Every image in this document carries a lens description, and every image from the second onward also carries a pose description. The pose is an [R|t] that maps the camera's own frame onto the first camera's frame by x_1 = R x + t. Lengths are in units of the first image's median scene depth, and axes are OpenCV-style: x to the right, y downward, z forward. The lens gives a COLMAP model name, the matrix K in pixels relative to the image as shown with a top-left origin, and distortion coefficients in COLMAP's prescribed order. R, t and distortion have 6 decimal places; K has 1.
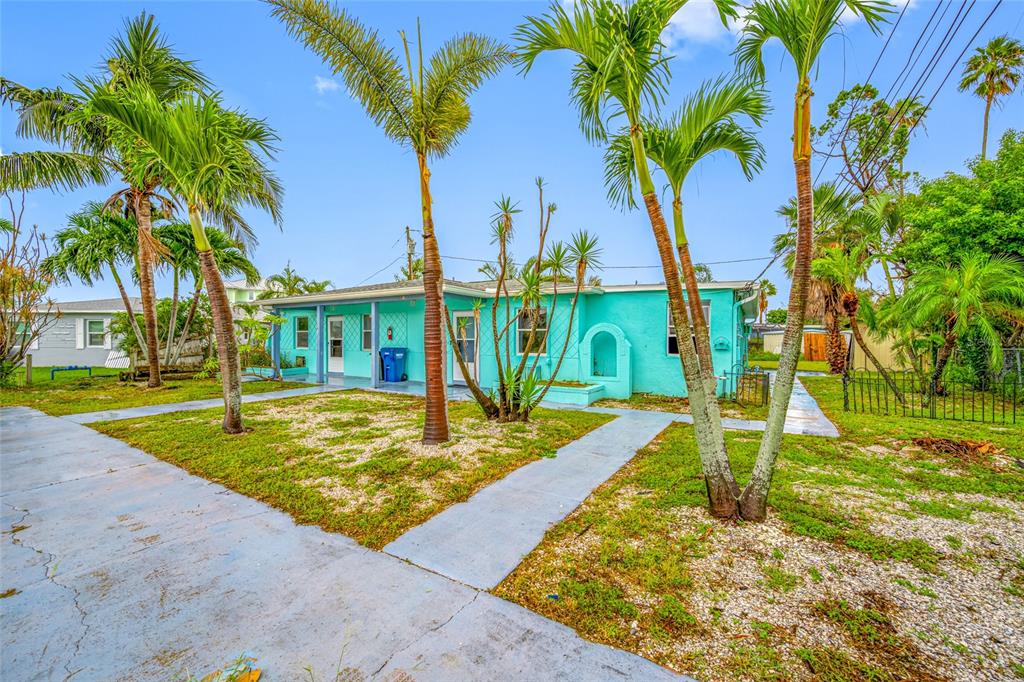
lens RADIAL K [[408.8, 0, 517.5], [0, 408.8, 342.6], [0, 0, 1]] dist [0.000891, -0.000113]
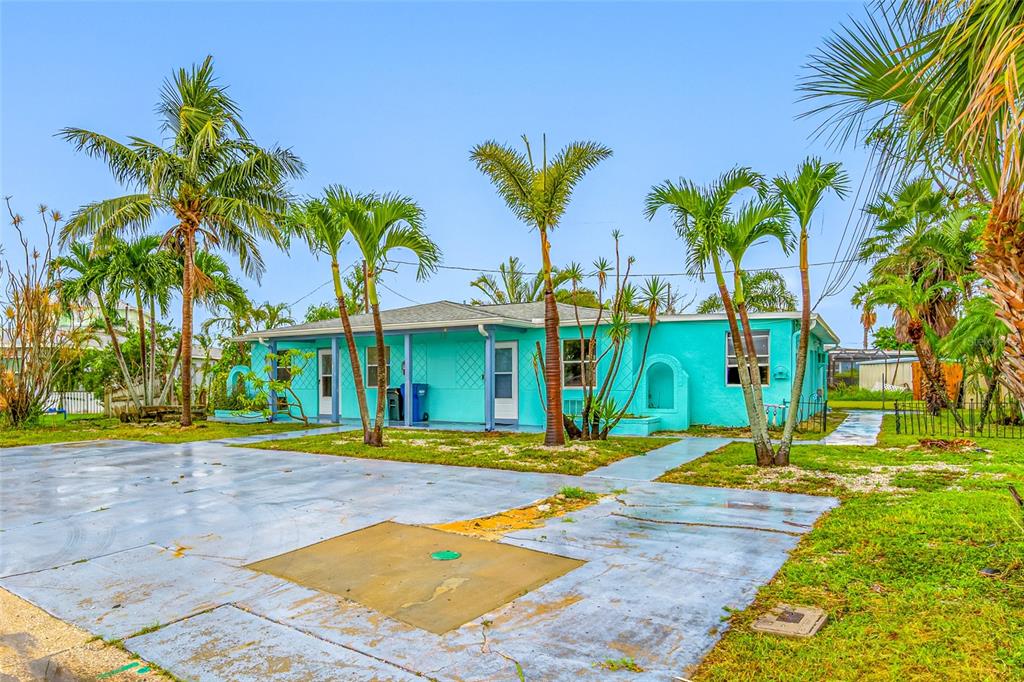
lens RADIAL K [[518.9, 0, 512.0], [0, 518.9, 387.1], [0, 0, 1]] dist [0.000650, -0.000113]
pose [[0.999372, -0.010462, -0.033866, -0.136522], [0.011009, 0.999811, 0.016028, 0.010871], [0.033692, -0.016391, 0.999298, -0.341976]]
